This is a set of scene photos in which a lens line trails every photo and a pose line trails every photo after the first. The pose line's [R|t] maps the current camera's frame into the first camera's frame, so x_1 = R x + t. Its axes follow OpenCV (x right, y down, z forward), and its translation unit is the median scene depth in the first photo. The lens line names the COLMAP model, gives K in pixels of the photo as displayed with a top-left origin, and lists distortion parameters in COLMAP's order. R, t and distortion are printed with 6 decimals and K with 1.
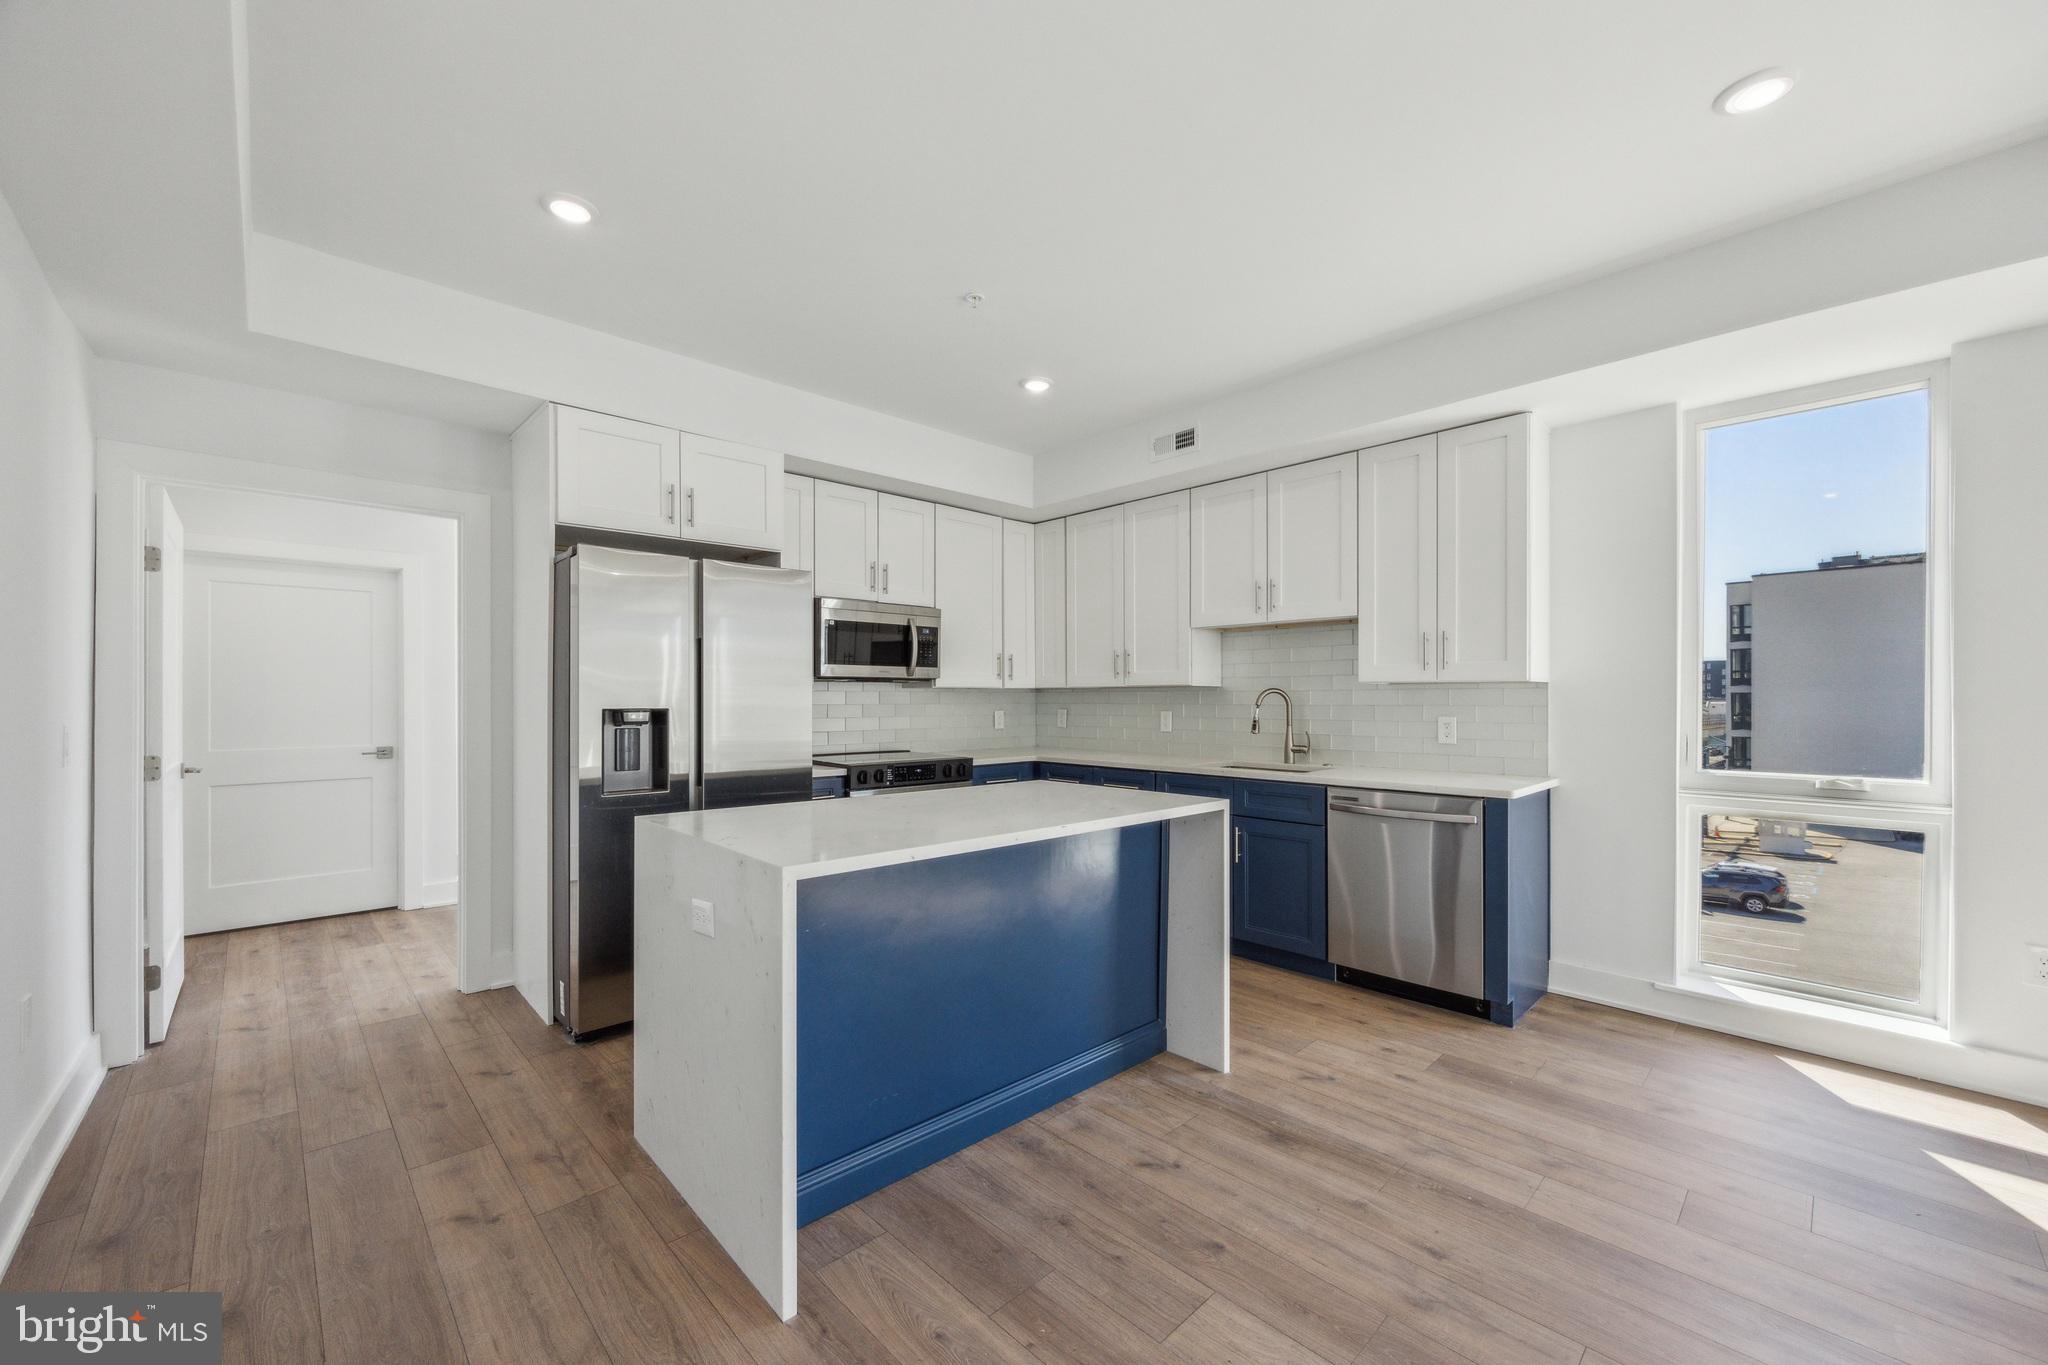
lens RADIAL K [[799.0, 0, 1018.7], [0, 799.0, 692.0], [0, 0, 1]] dist [-0.000316, -0.000229]
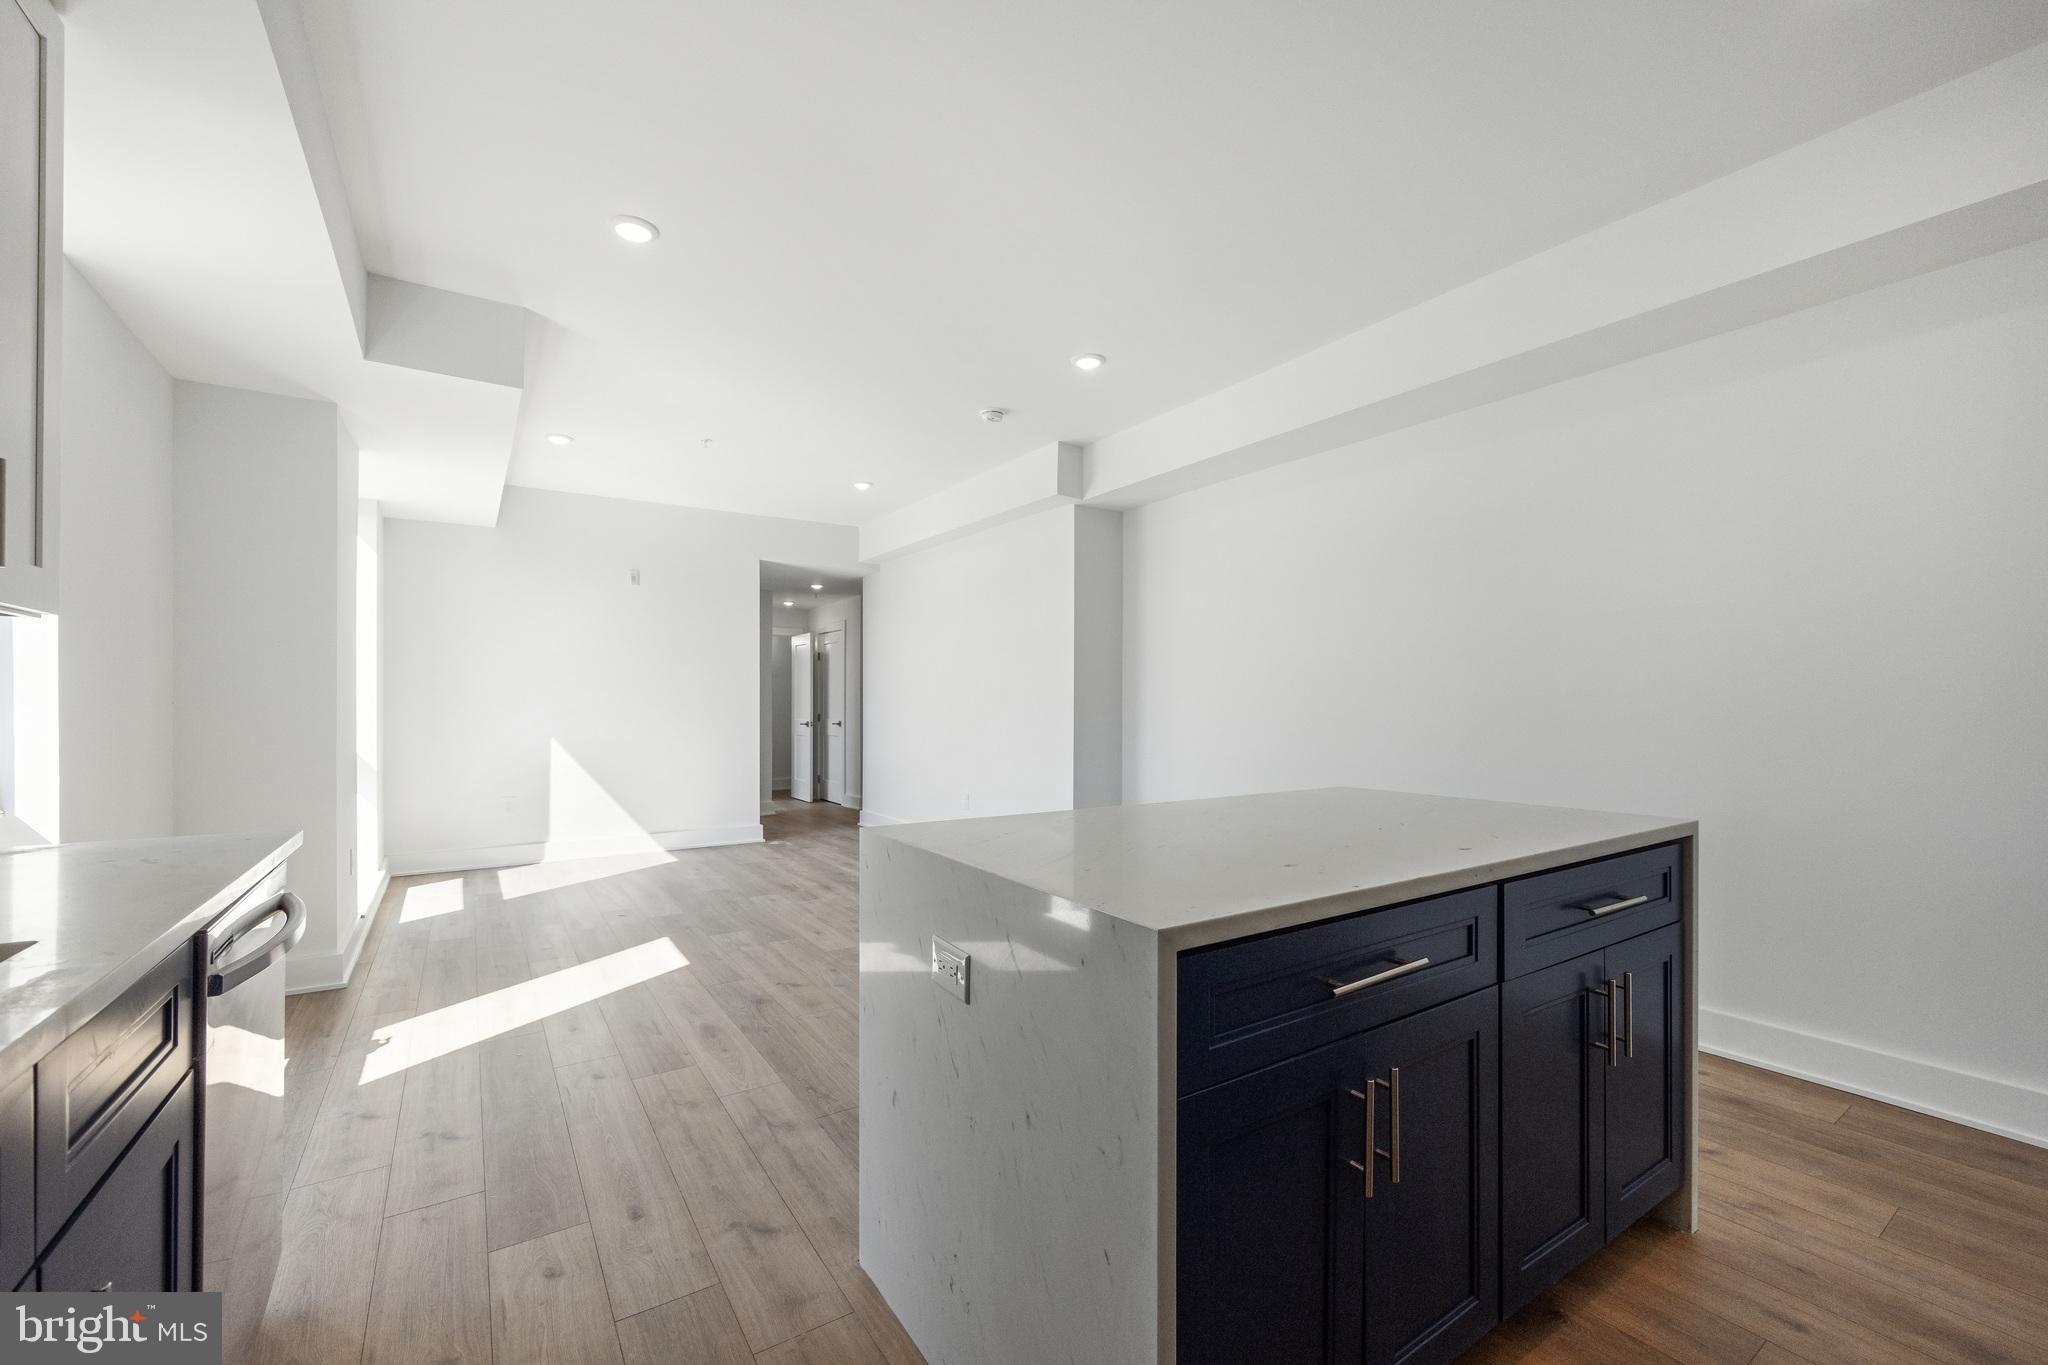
lens RADIAL K [[830.8, 0, 1018.4], [0, 830.8, 704.0], [0, 0, 1]] dist [0.000040, -0.000033]
pose [[-0.985210, 0.002815, 0.171330, 0.027075], [0.001366, 0.999962, -0.008577, 0.041850], [-0.171348, -0.008216, -0.985176, 1.473167]]
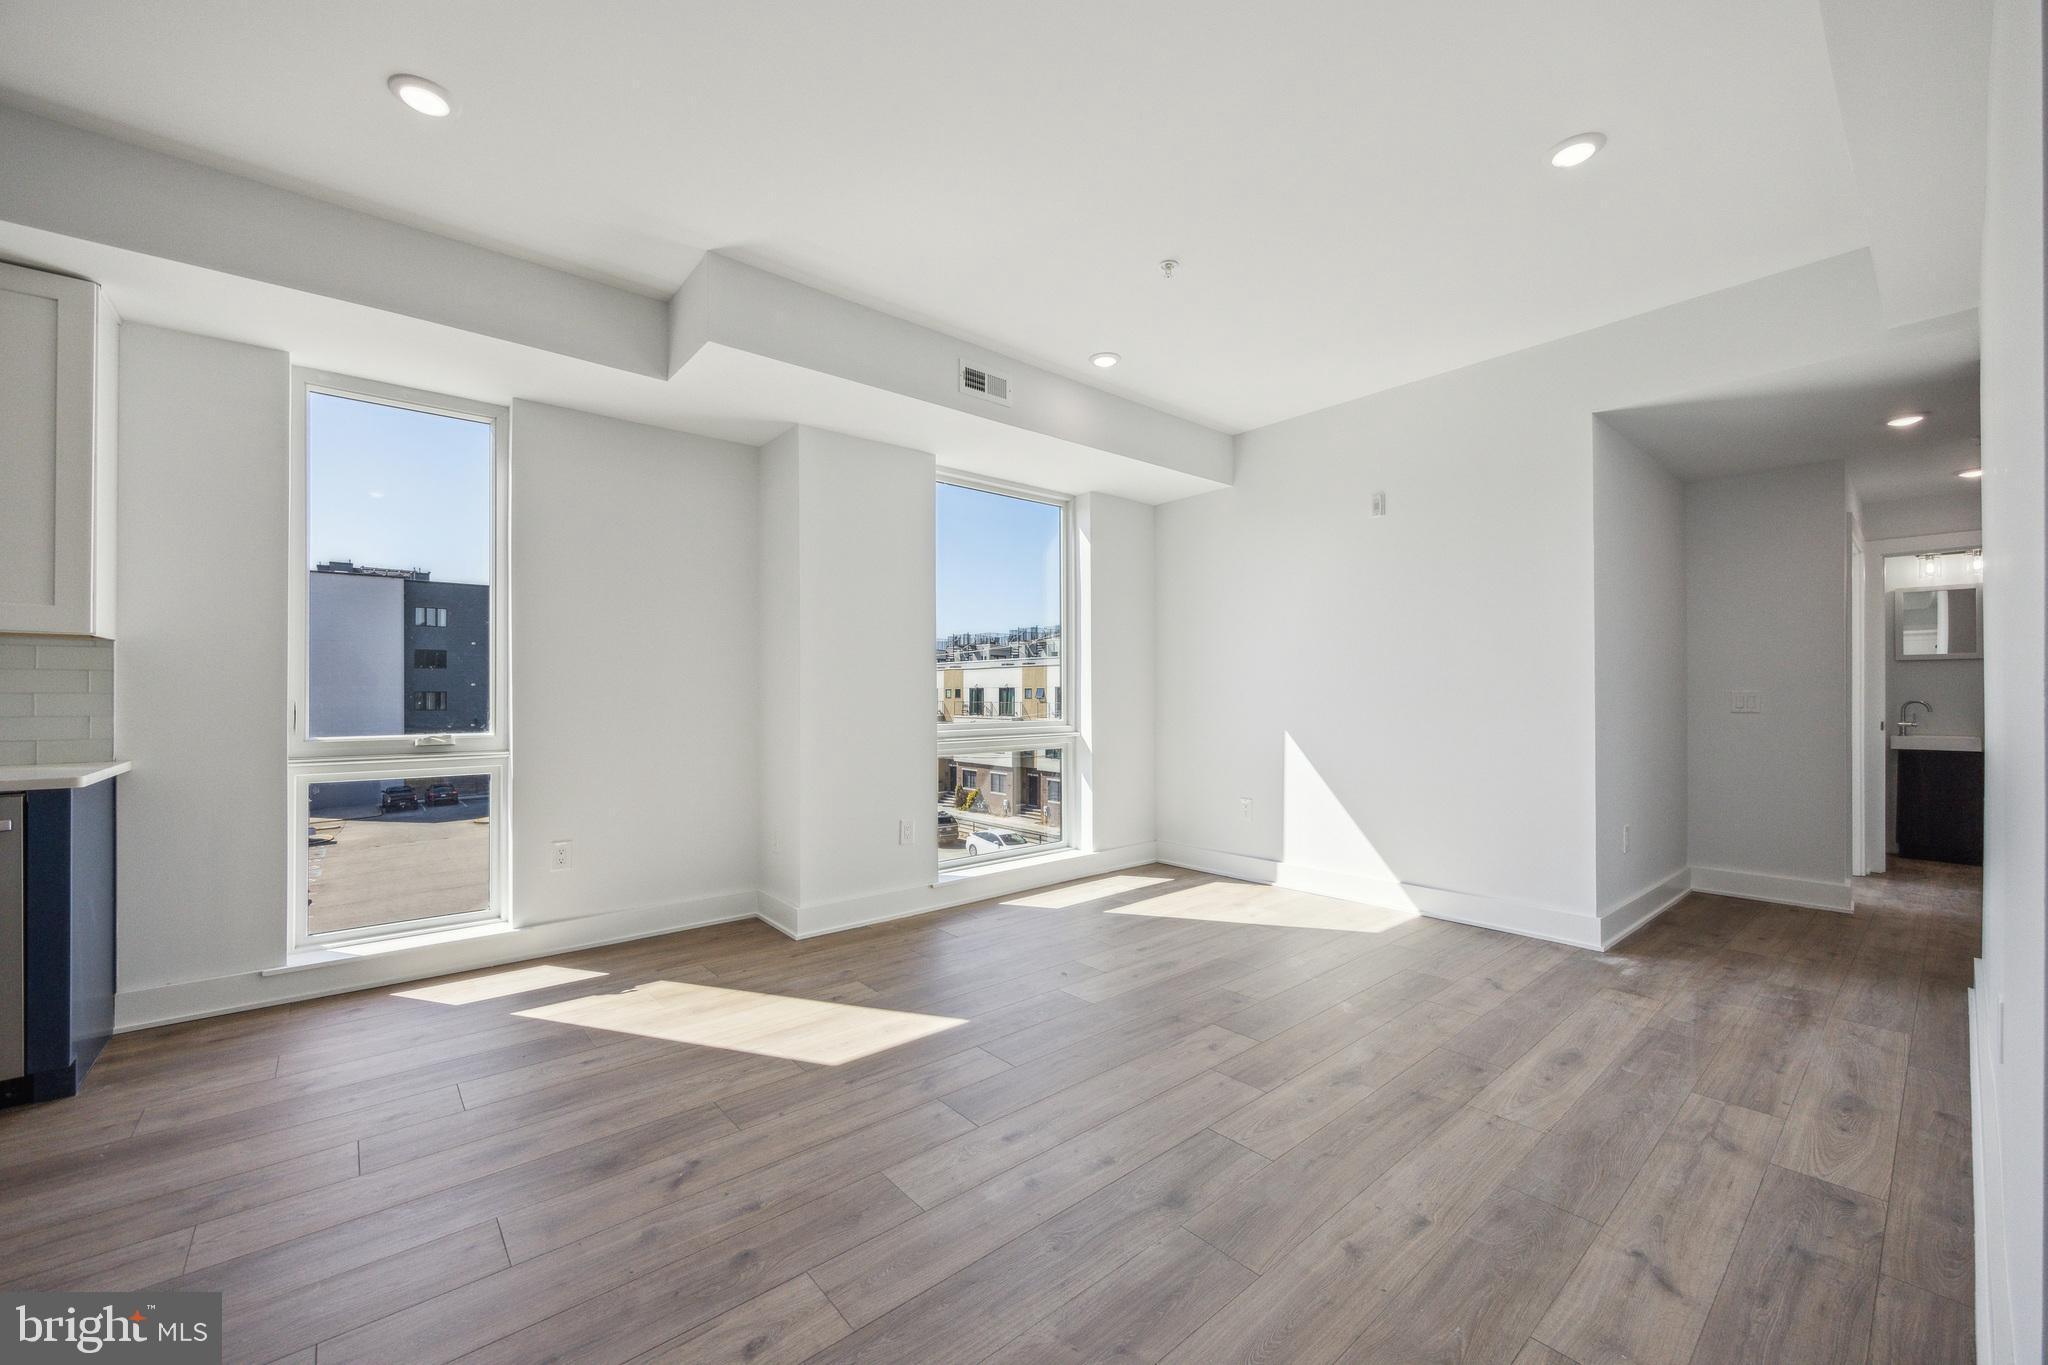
lens RADIAL K [[799.0, 0, 1018.7], [0, 799.0, 692.0], [0, 0, 1]] dist [-0.000316, -0.000229]
pose [[0.056712, 0.004530, 0.998380, -0.078034], [-0.009830, 0.999944, -0.003979, 0.039338], [-0.998342, -0.009588, 0.056754, 0.083383]]
